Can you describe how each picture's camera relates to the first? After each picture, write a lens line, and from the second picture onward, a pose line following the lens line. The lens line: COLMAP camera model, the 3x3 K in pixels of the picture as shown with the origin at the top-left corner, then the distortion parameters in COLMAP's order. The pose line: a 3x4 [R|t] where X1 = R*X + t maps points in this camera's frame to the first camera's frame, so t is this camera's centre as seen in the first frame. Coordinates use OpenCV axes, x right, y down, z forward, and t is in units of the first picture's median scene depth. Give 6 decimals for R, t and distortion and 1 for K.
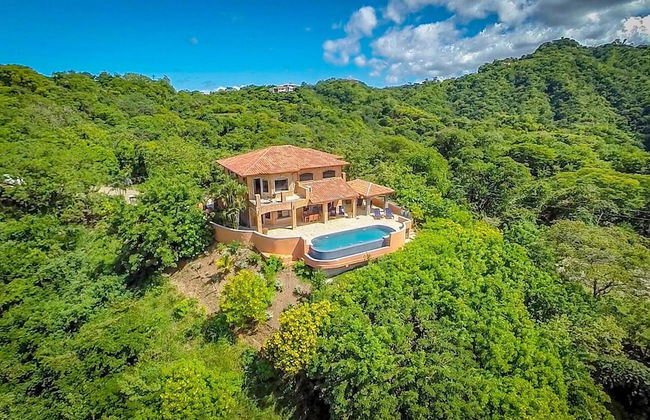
lens RADIAL K [[353.6, 0, 325.0], [0, 353.6, 210.0], [0, 0, 1]] dist [-0.004050, -0.000481]
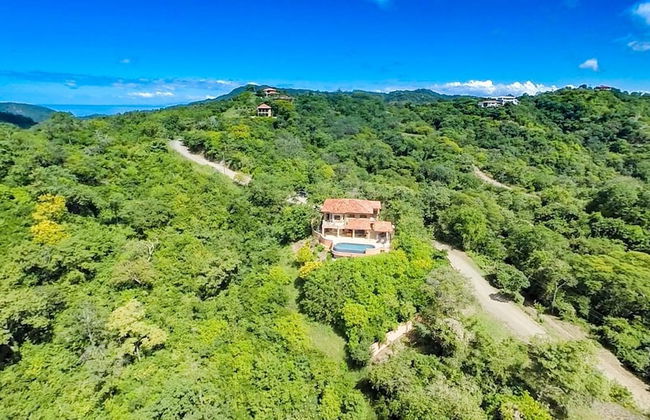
lens RADIAL K [[505.5, 0, 325.0], [0, 505.5, 210.0], [0, 0, 1]] dist [-0.003275, 0.049577]
pose [[0.784097, 0.202980, -0.586507, 1.546822], [-0.186666, 0.978379, 0.089048, -0.353474], [0.591902, 0.039658, 0.805034, -1.533226]]
